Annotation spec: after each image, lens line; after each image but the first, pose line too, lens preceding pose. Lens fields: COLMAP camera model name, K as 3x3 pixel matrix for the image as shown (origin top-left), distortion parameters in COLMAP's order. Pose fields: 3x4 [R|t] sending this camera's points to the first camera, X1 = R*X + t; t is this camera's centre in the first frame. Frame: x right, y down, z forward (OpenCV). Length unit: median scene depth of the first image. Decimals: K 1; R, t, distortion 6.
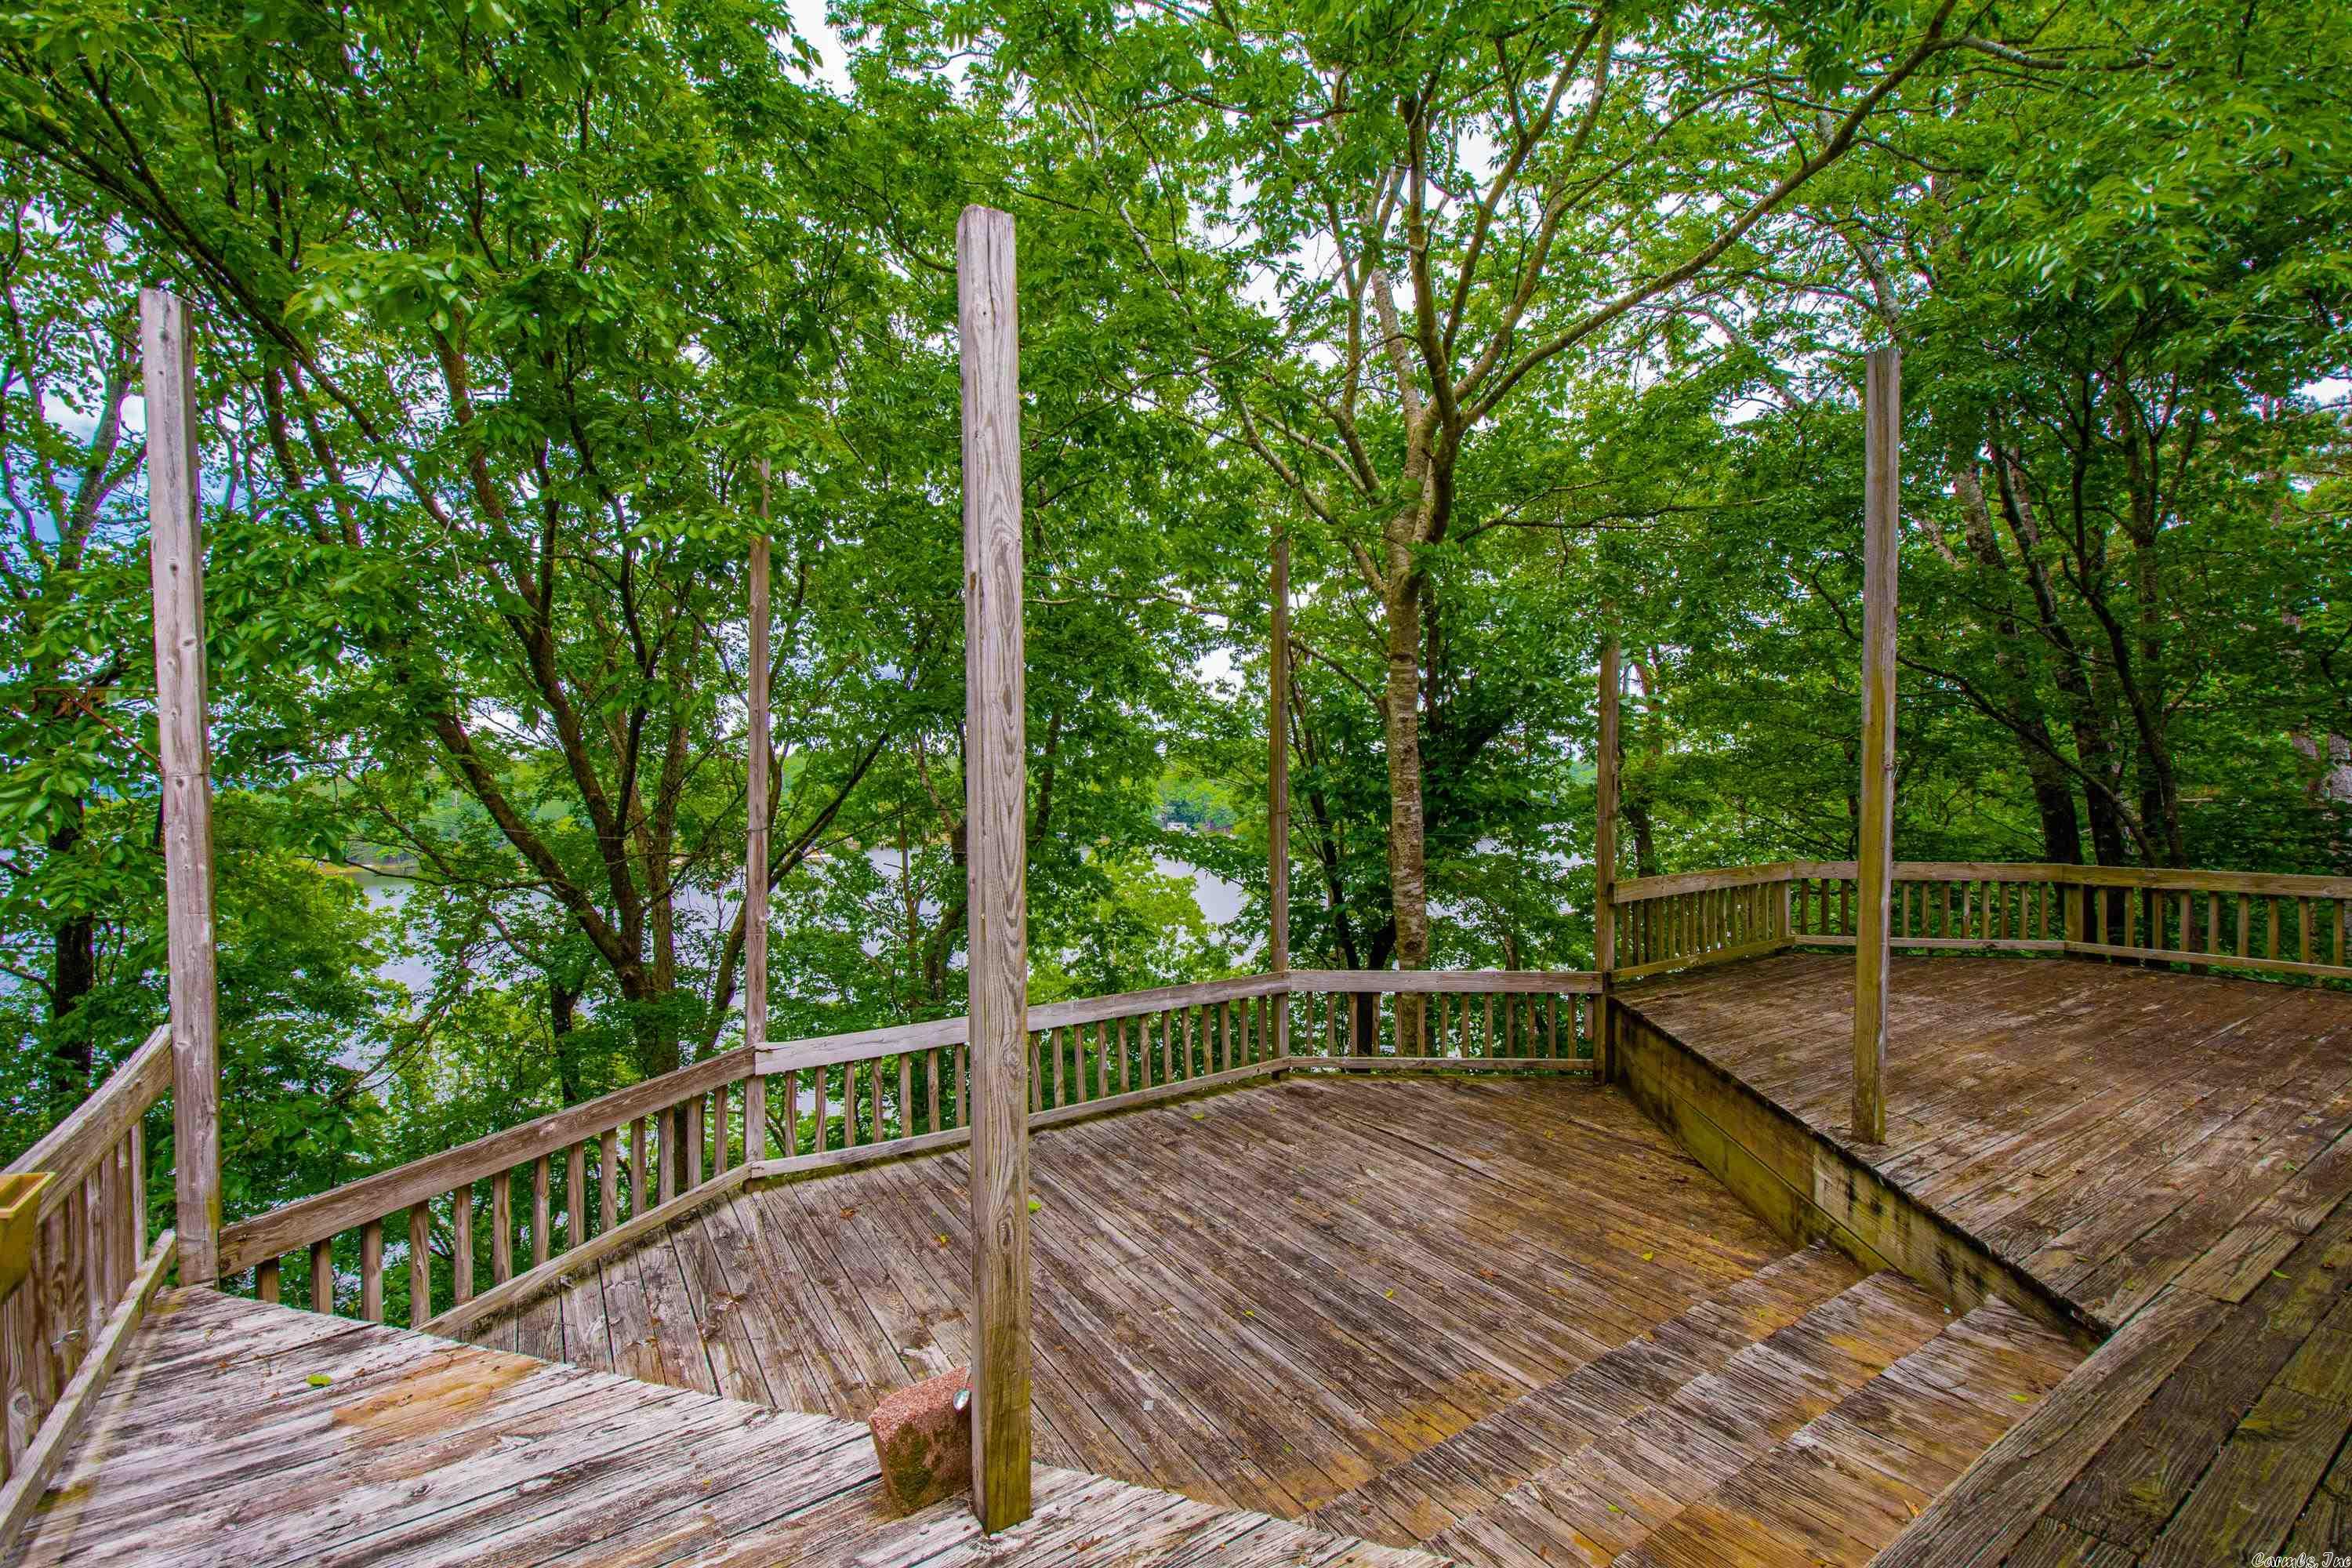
lens RADIAL K [[1037.2, 0, 1191.8], [0, 1037.2, 817.4], [0, 0, 1]] dist [0.017280, -0.005667]
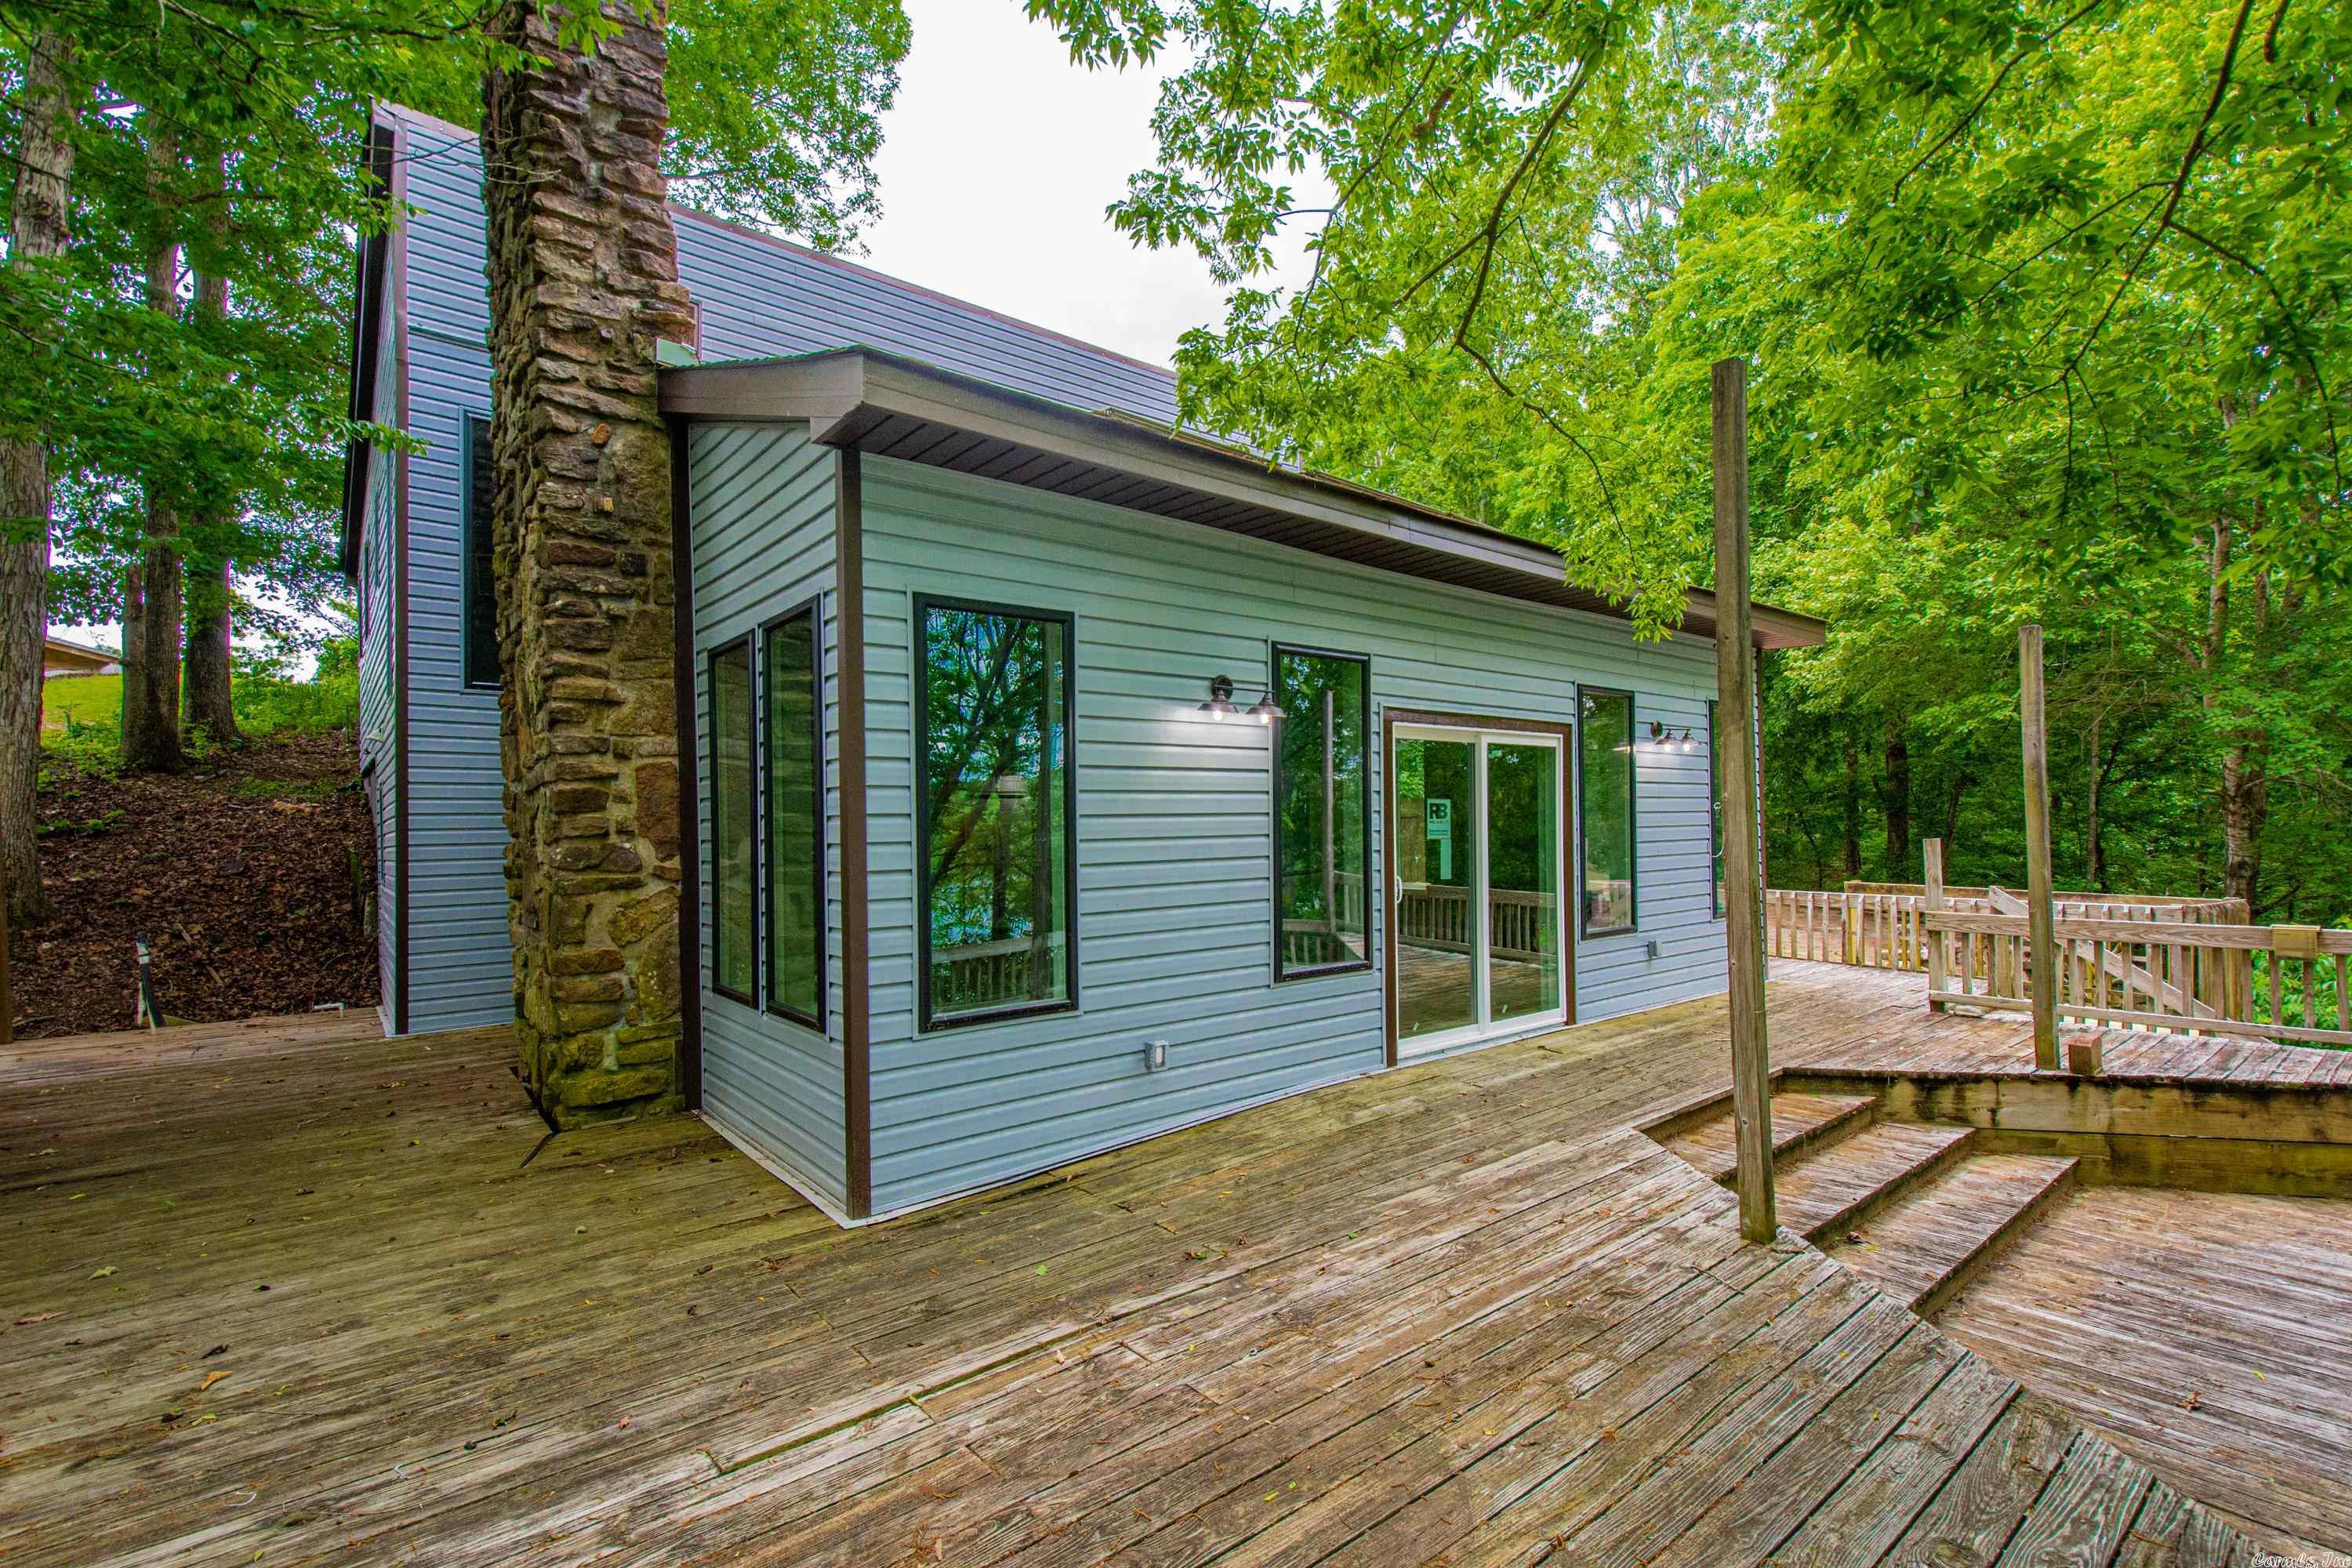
lens RADIAL K [[1037.2, 0, 1199.8], [0, 1037.2, 842.0], [0, 0, 1]] dist [0.017280, -0.005667]
pose [[-0.995745, 0.036730, -0.084513, 0.960538], [0.033071, 0.998471, 0.044300, -0.063651], [0.086011, 0.041317, -0.995437, 1.485674]]
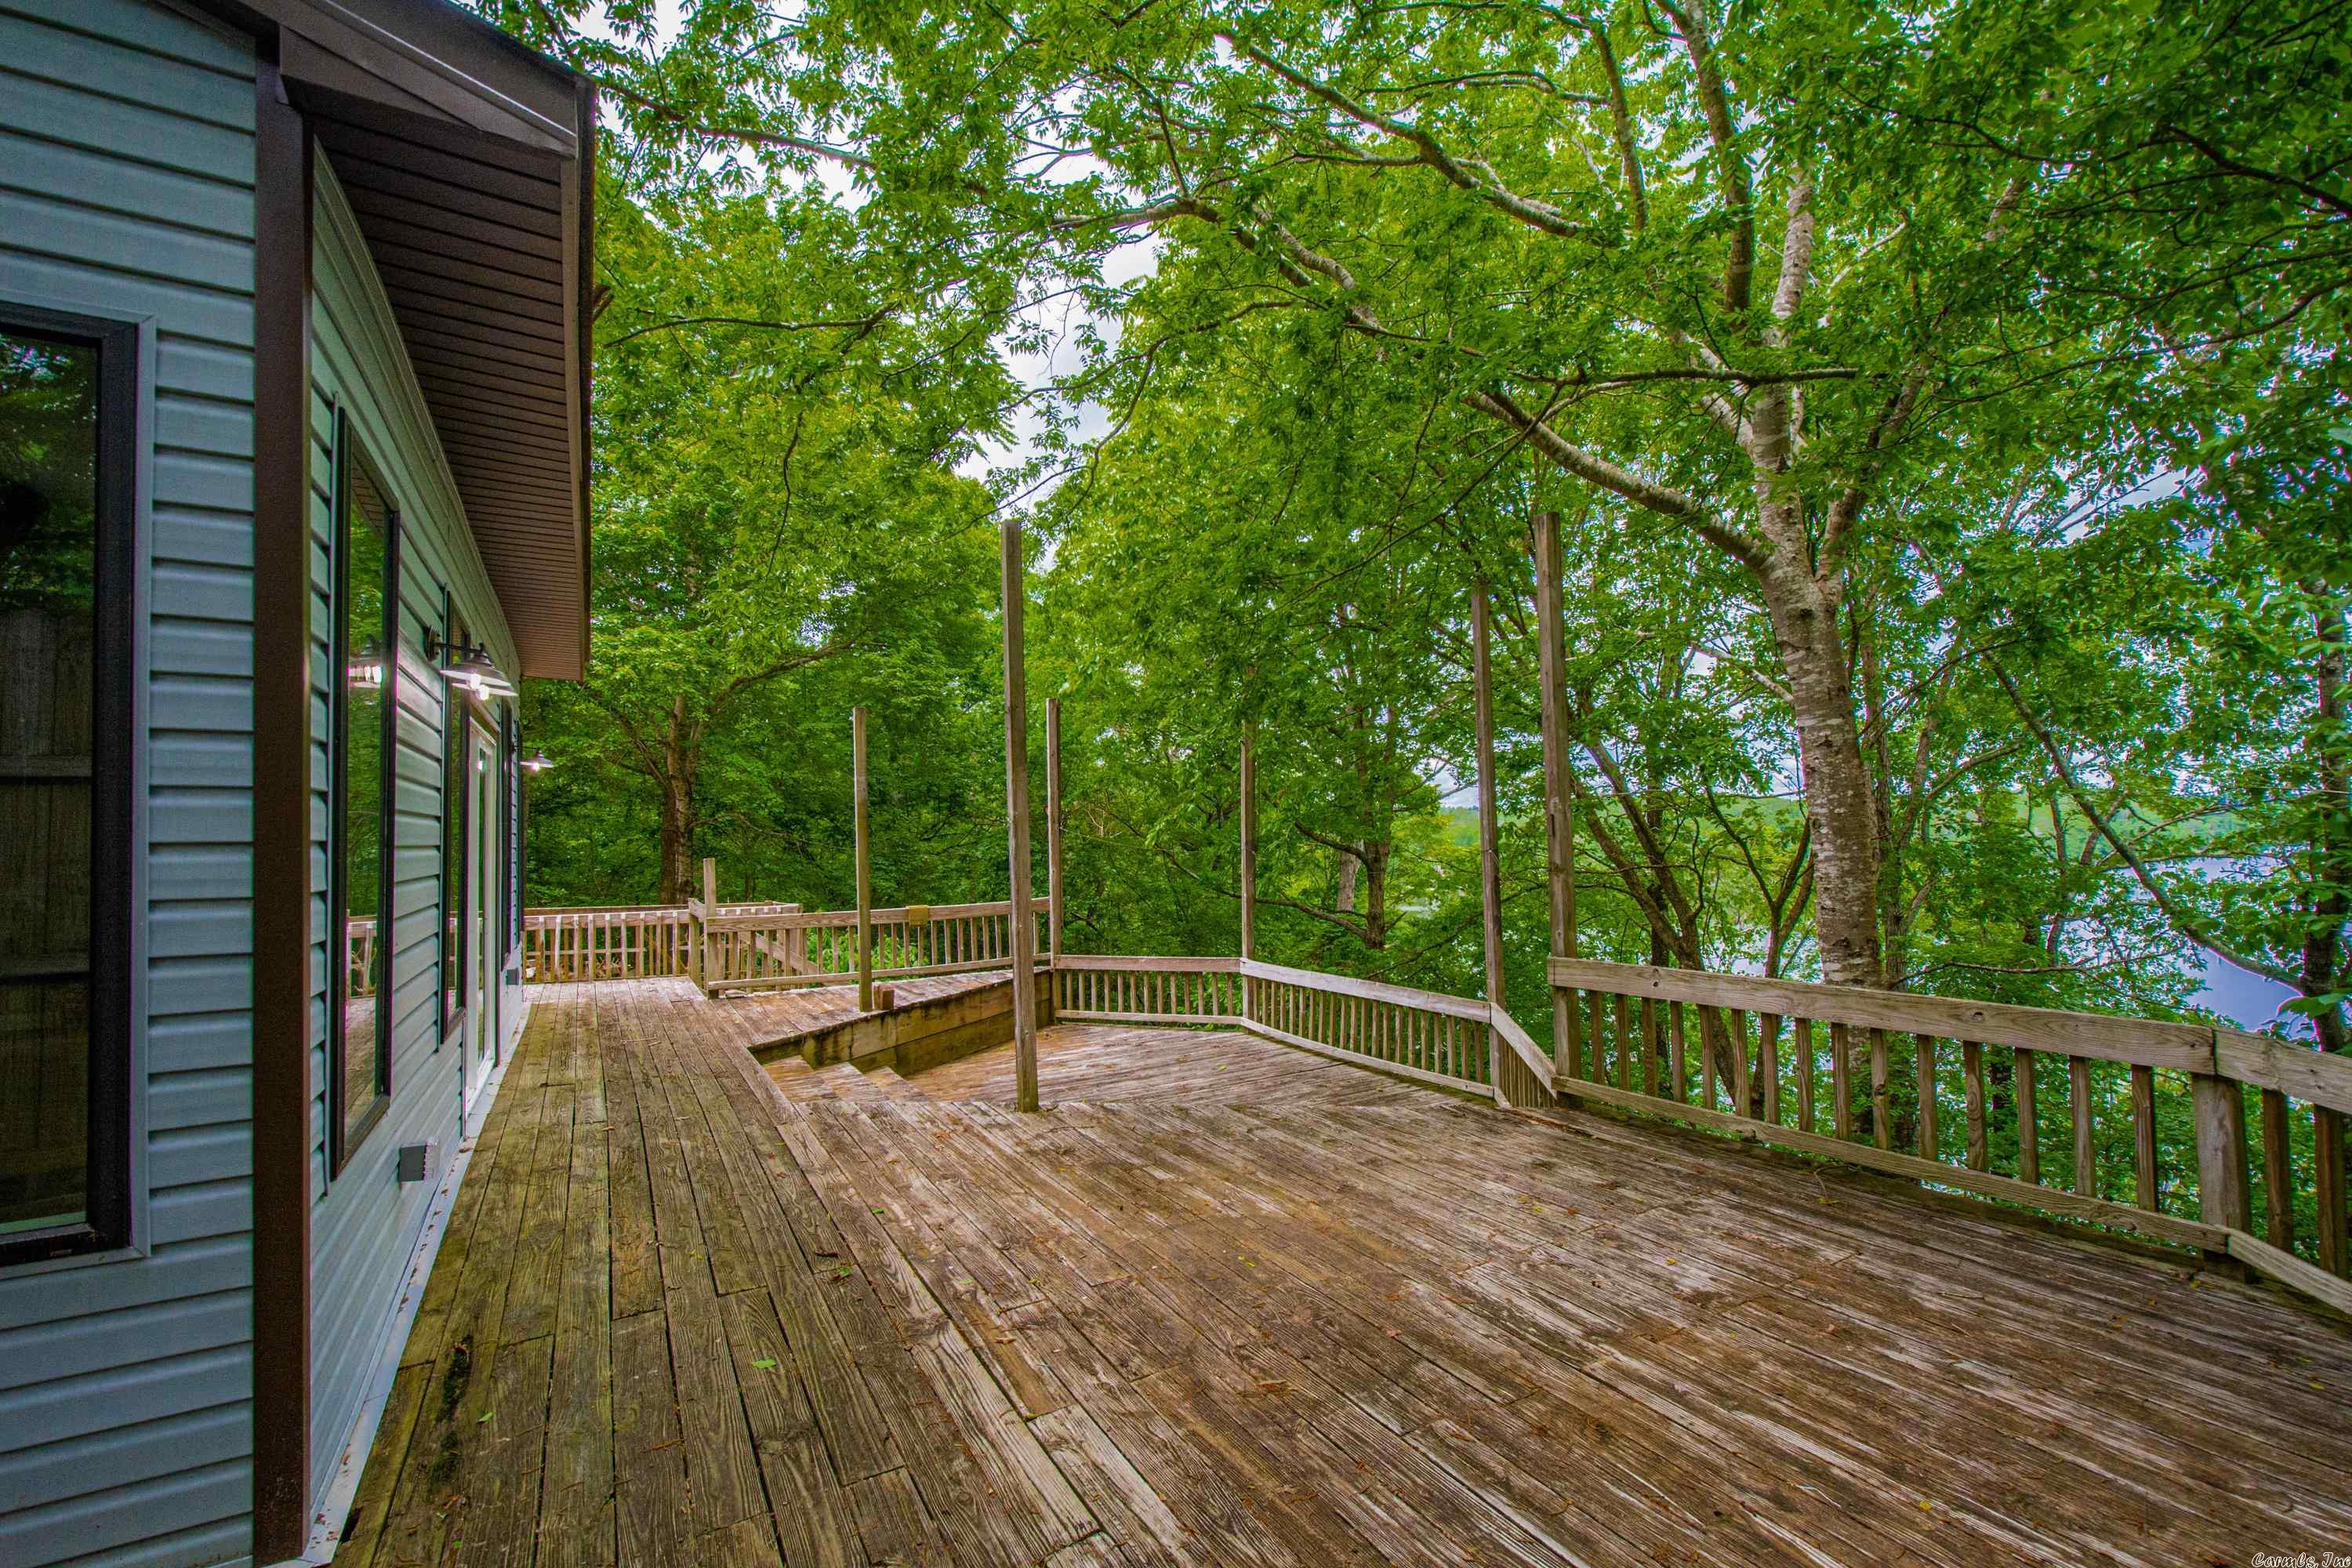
lens RADIAL K [[1037.2, 0, 1195.8], [0, 1037.2, 821.6], [0, 0, 1]] dist [0.017280, -0.005667]
pose [[-0.063462, 0.004600, -0.997974, 1.584594], [-0.008980, 0.999946, 0.005180, -0.052028], [0.997944, 0.009290, -0.063418, 1.055701]]
